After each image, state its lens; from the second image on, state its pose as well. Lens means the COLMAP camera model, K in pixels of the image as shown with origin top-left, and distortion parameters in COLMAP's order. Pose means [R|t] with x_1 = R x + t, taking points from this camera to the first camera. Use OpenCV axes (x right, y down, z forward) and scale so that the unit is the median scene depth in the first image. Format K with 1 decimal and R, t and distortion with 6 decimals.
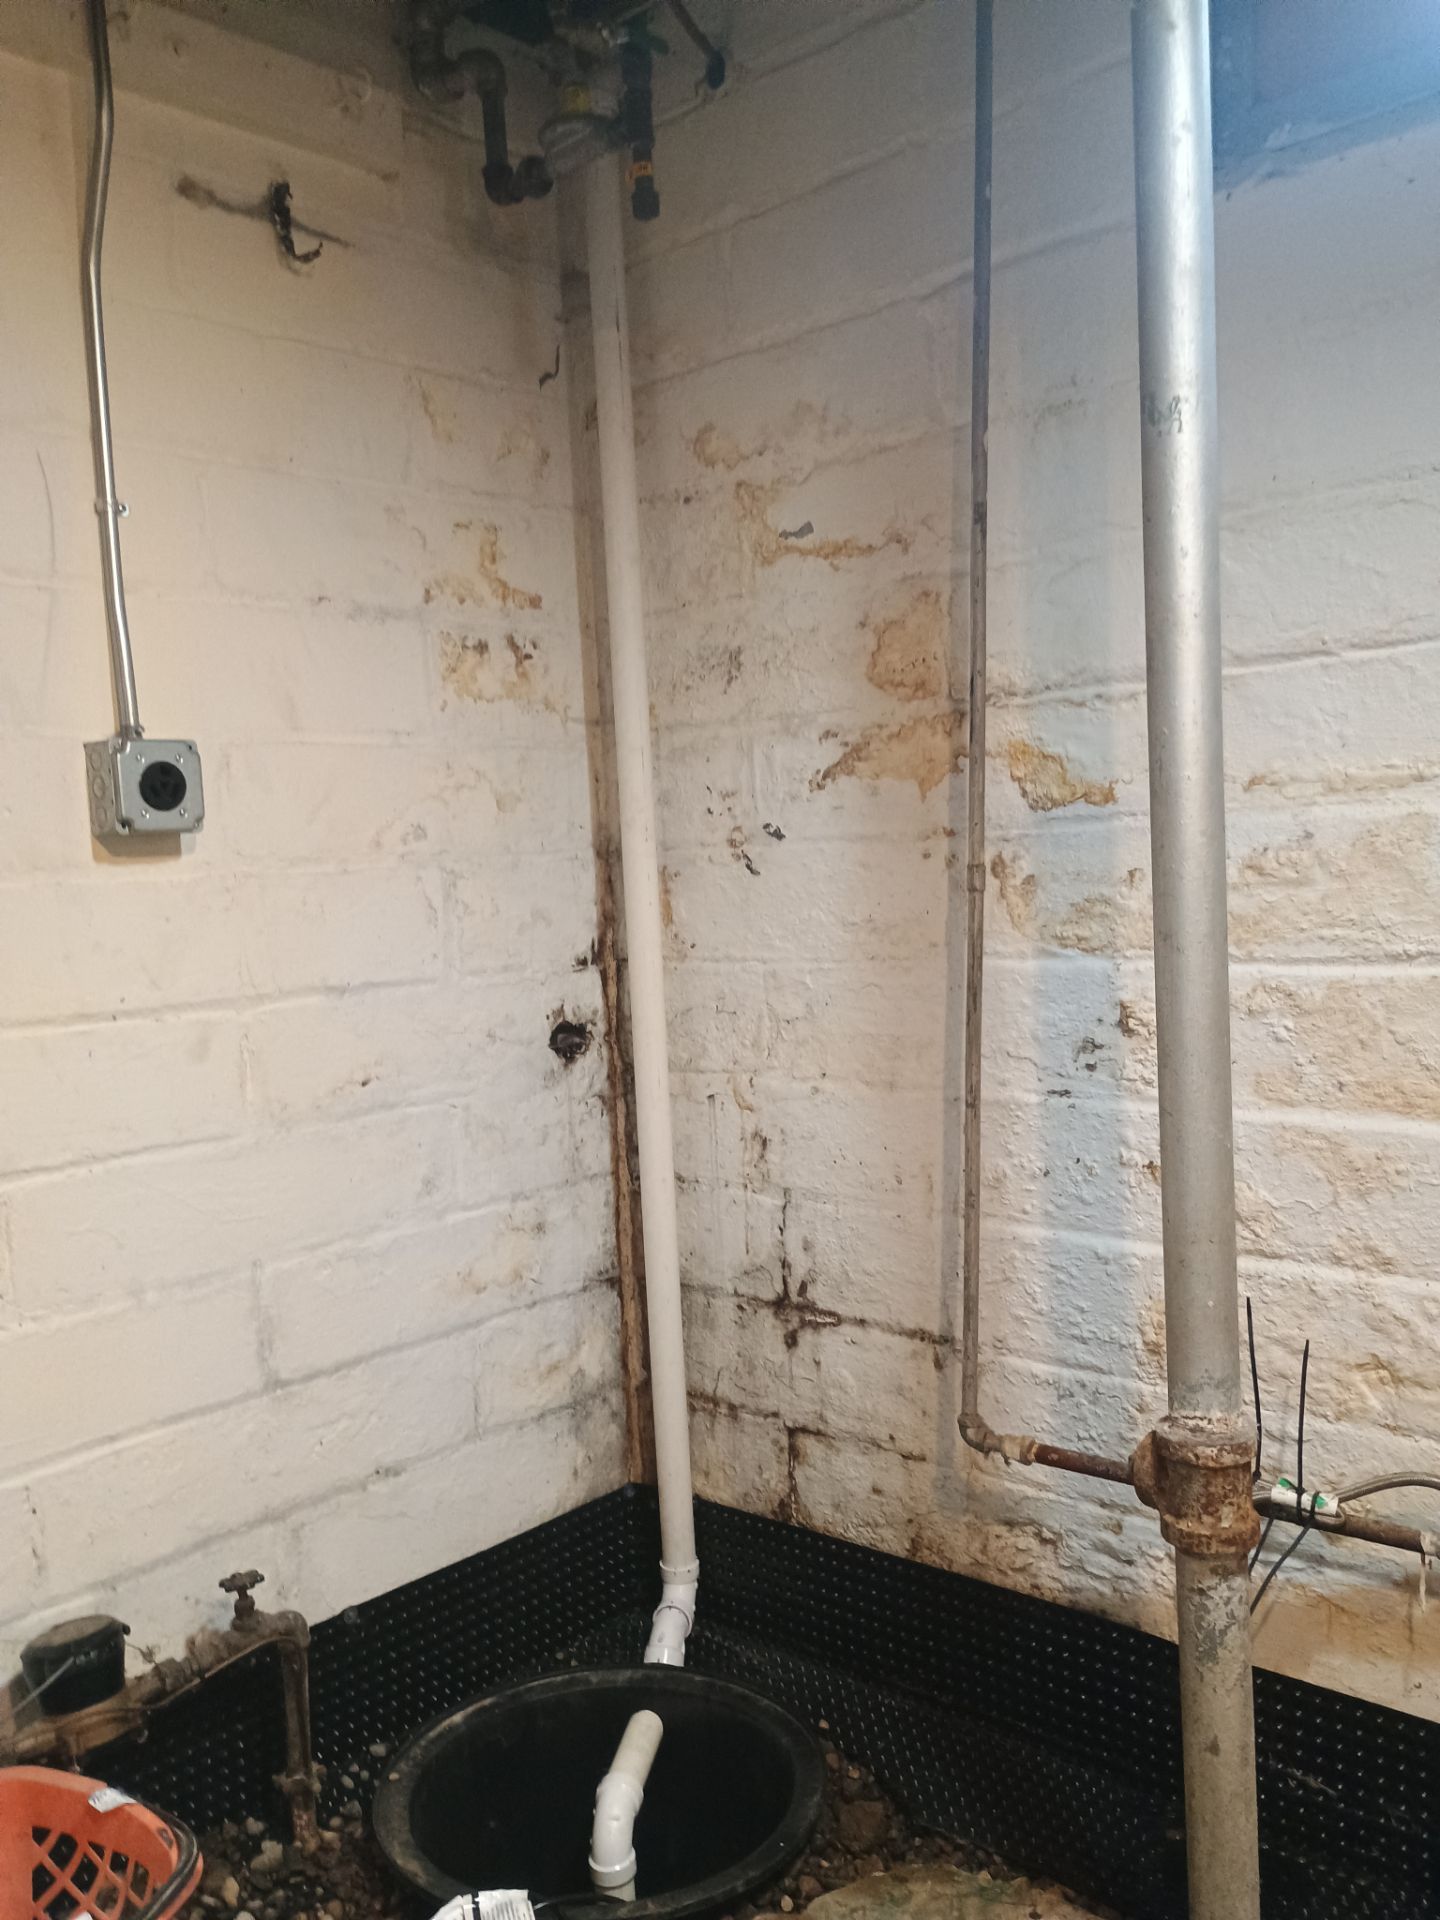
lens RADIAL K [[1643.5, 0, 715.2], [0, 1643.5, 992.2], [0, 0, 1]] dist [0.067890, -0.076879]
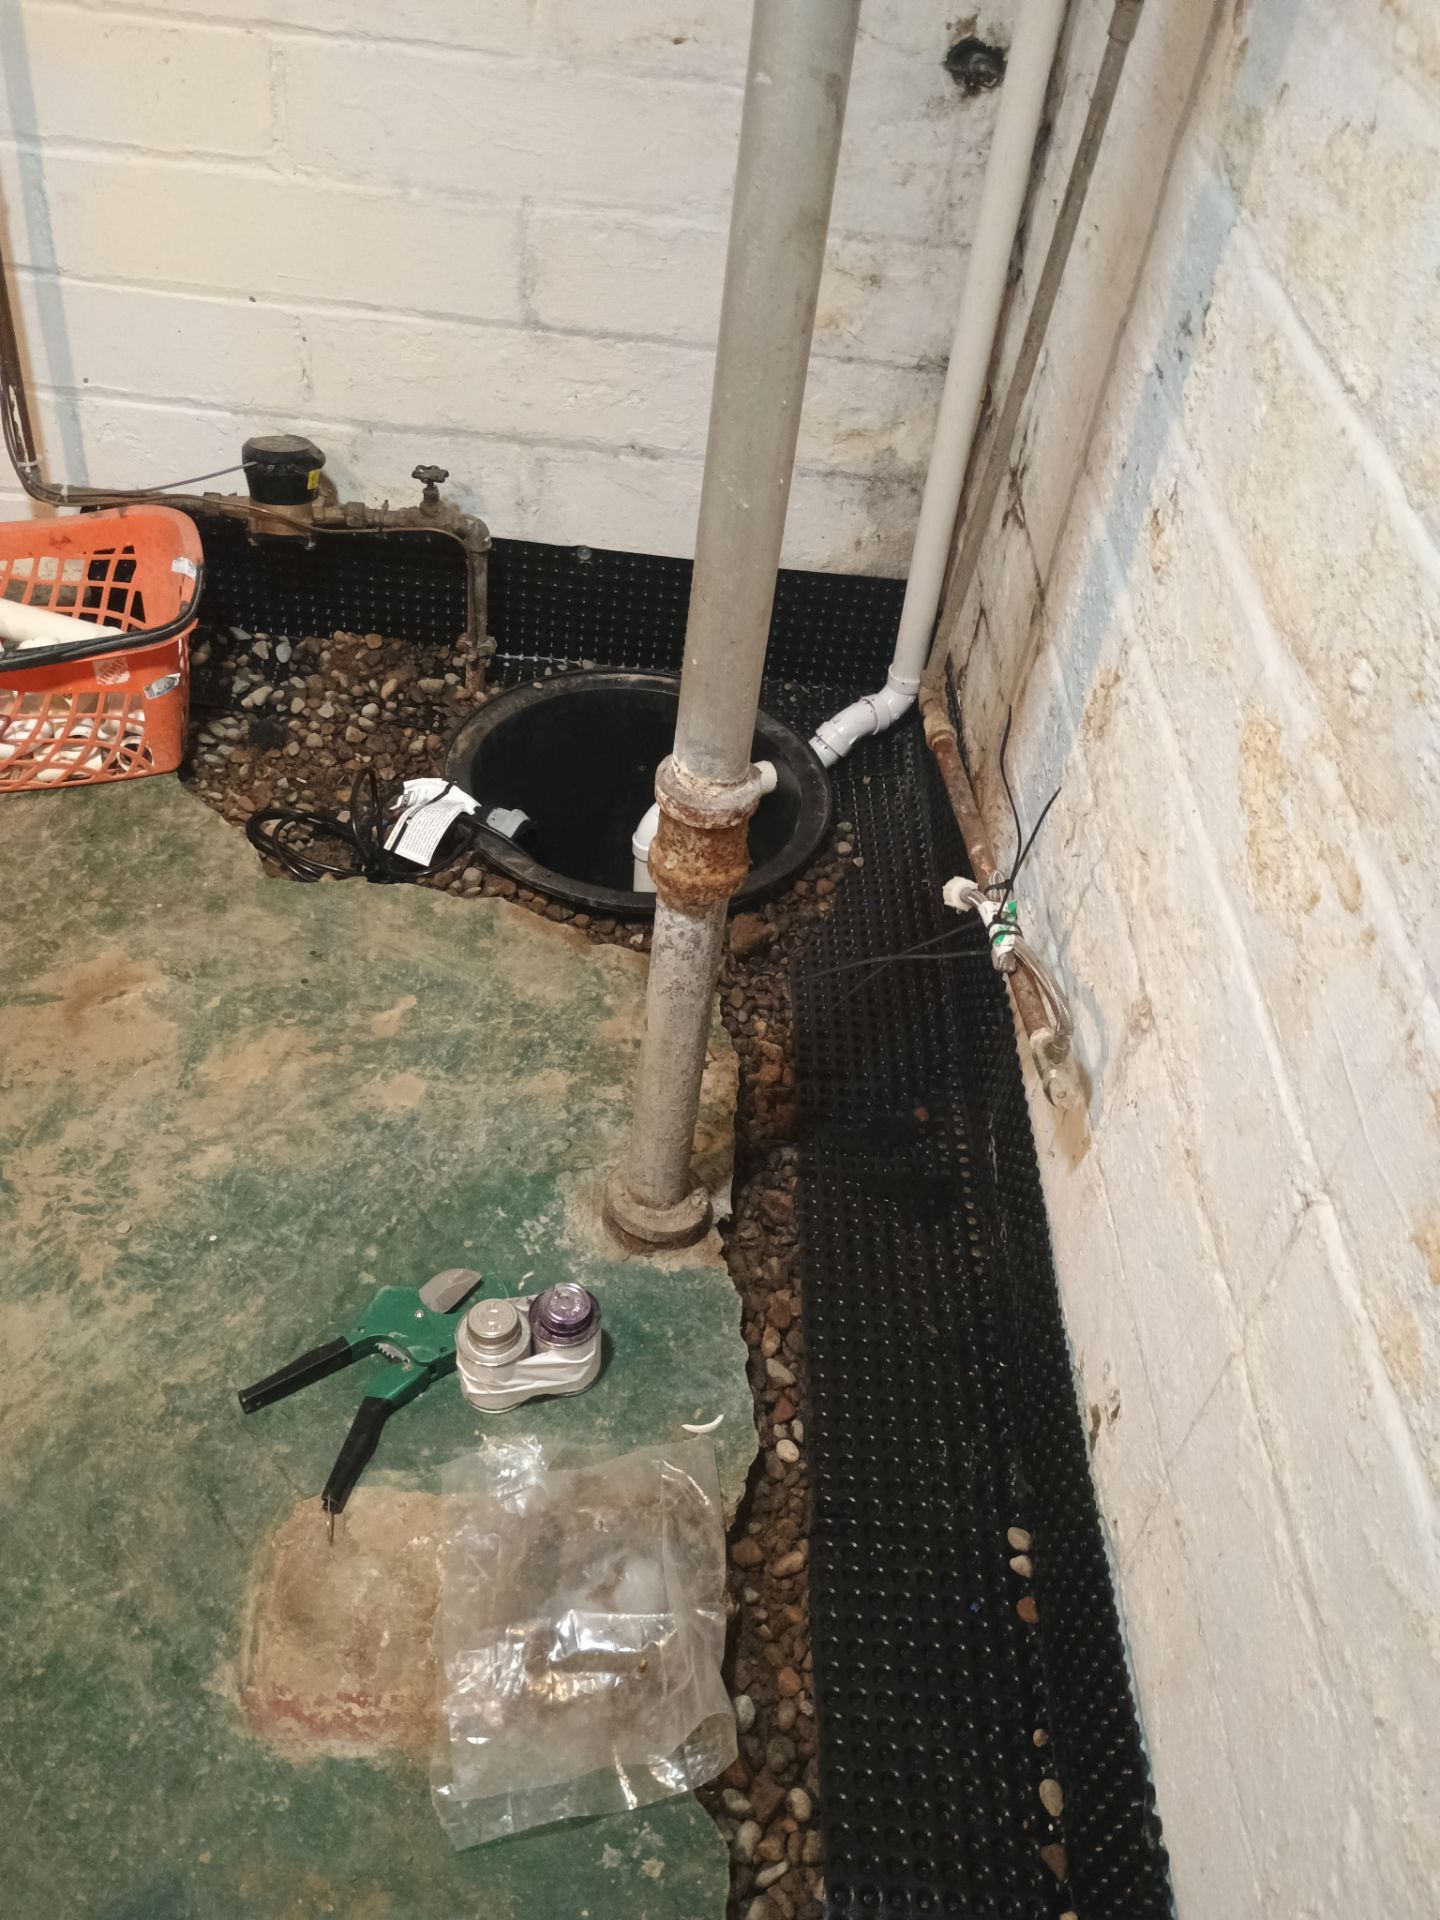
lens RADIAL K [[1662.2, 0, 717.3], [0, 1662.2, 984.9], [0, 0, 1]] dist [0.032744, -0.022138]
pose [[0.662648, 0.595891, -0.453665, 0.520776], [-0.202601, 0.725793, 0.657402, -0.175183], [0.721006, -0.343713, 0.601674, 0.265594]]
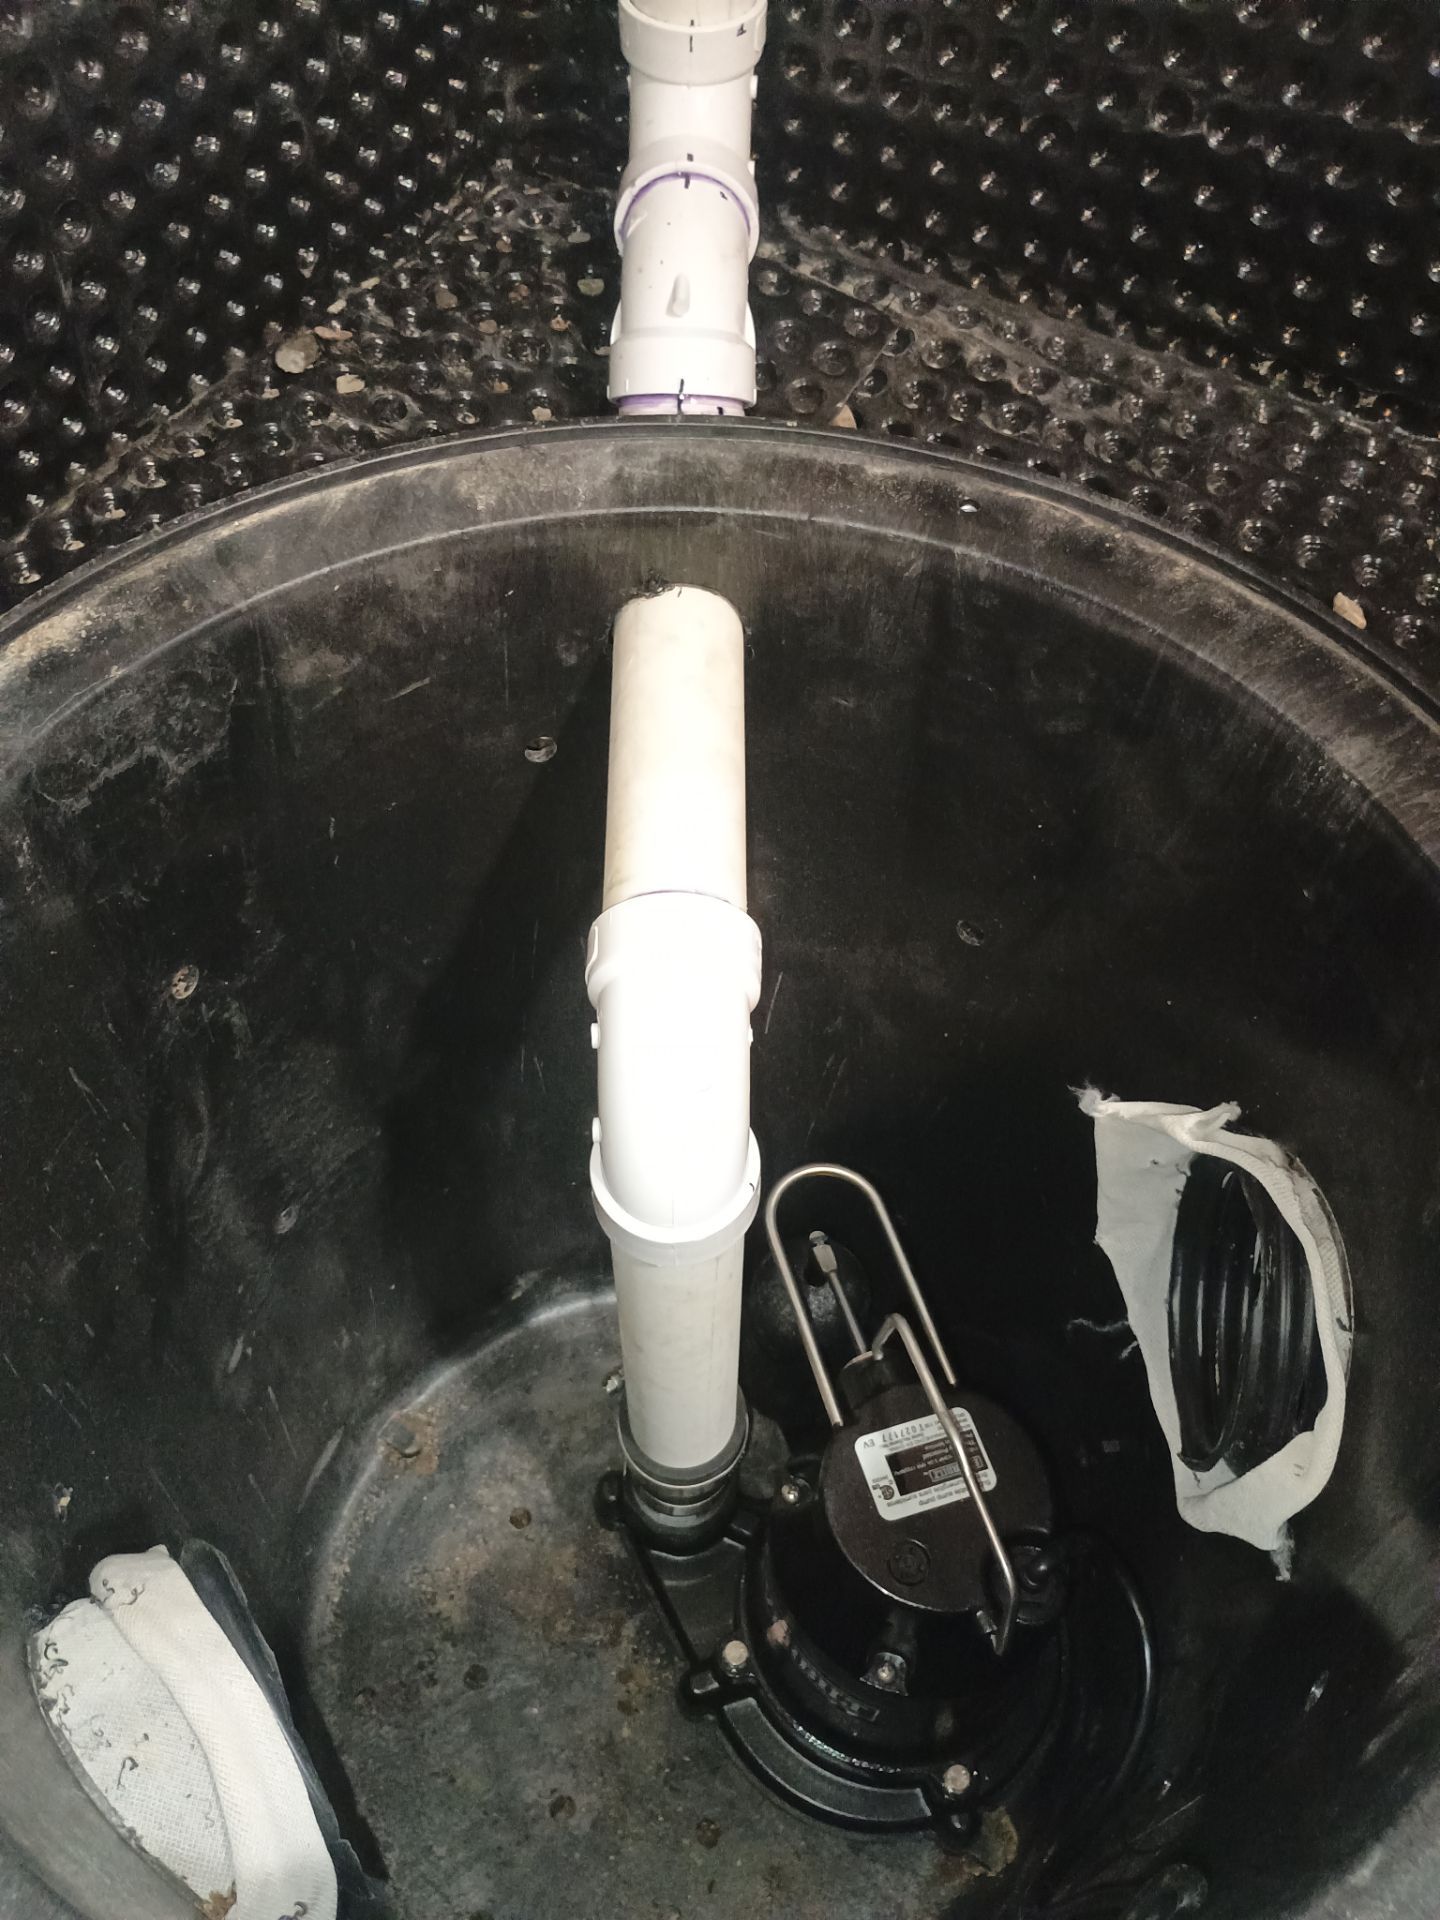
lens RADIAL K [[1680.0, 0, 708.7], [0, 1680.0, 962.3], [0, 0, 1]] dist [0.030440, -0.003511]
pose [[0.977388, -0.118162, 0.175358, -0.093512], [-0.053528, 0.664027, 0.745790, 0.268608], [-0.204567, -0.738313, 0.642687, 0.779386]]
